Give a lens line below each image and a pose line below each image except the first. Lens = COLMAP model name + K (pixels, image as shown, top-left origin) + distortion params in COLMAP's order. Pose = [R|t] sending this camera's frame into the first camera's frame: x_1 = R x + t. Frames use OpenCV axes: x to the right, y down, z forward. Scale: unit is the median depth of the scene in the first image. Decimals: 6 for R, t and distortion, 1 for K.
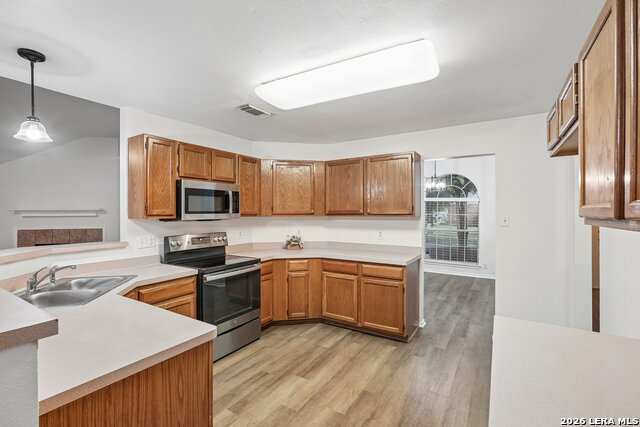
lens RADIAL K [[288.5, 0, 317.7], [0, 288.5, 212.7], [0, 0, 1]] dist [-0.015474, 0.006711]
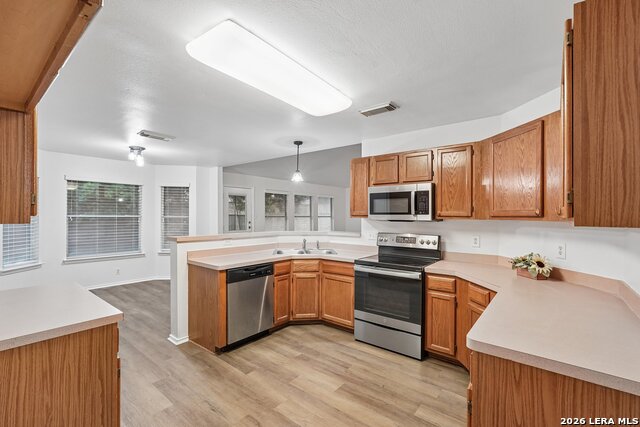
lens RADIAL K [[289.1, 0, 317.2], [0, 289.1, 213.8], [0, 0, 1]] dist [-0.017158, 0.007811]
pose [[-0.120234, 0.000098, -0.992746, 0.620065], [-0.004870, 0.999988, 0.000688, 0.000630], [0.992734, 0.004918, -0.120232, 0.722006]]
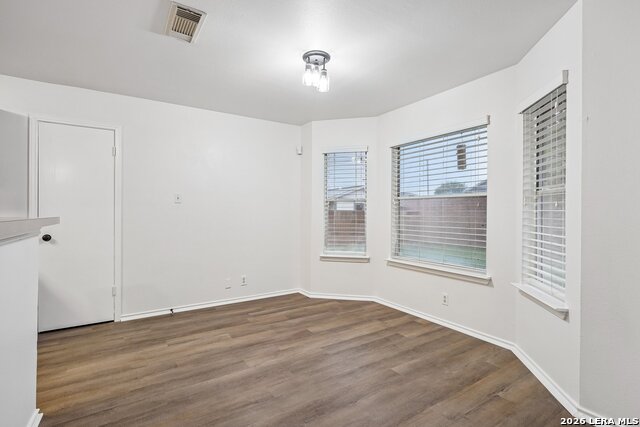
lens RADIAL K [[304.1, 0, 316.9], [0, 304.1, 212.9], [0, 0, 1]] dist [-0.001979, 0.000394]
pose [[-0.909711, 0.002396, 0.415235, -0.833024], [0.001202, 0.999994, -0.003138, 0.071326], [-0.415240, -0.002355, -0.909709, 0.416225]]
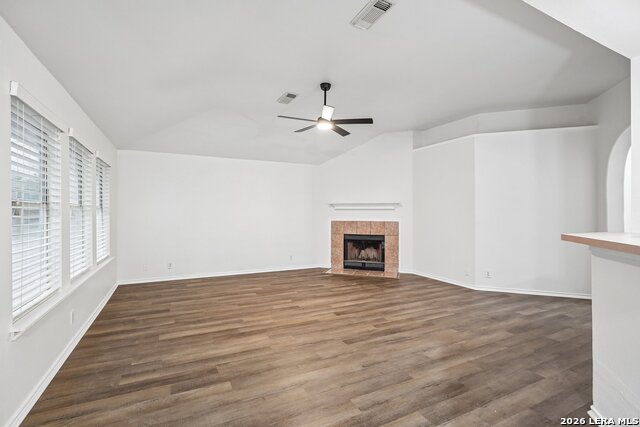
lens RADIAL K [[298.0, 0, 317.0], [0, 298.0, 211.2], [0, 0, 1]] dist [-0.003767, 0.000031]
pose [[0.855796, 0.005074, -0.517289, -0.774348], [-0.006524, 0.999978, -0.000985, 0.037465], [0.517273, 0.004217, 0.855810, -0.086726]]
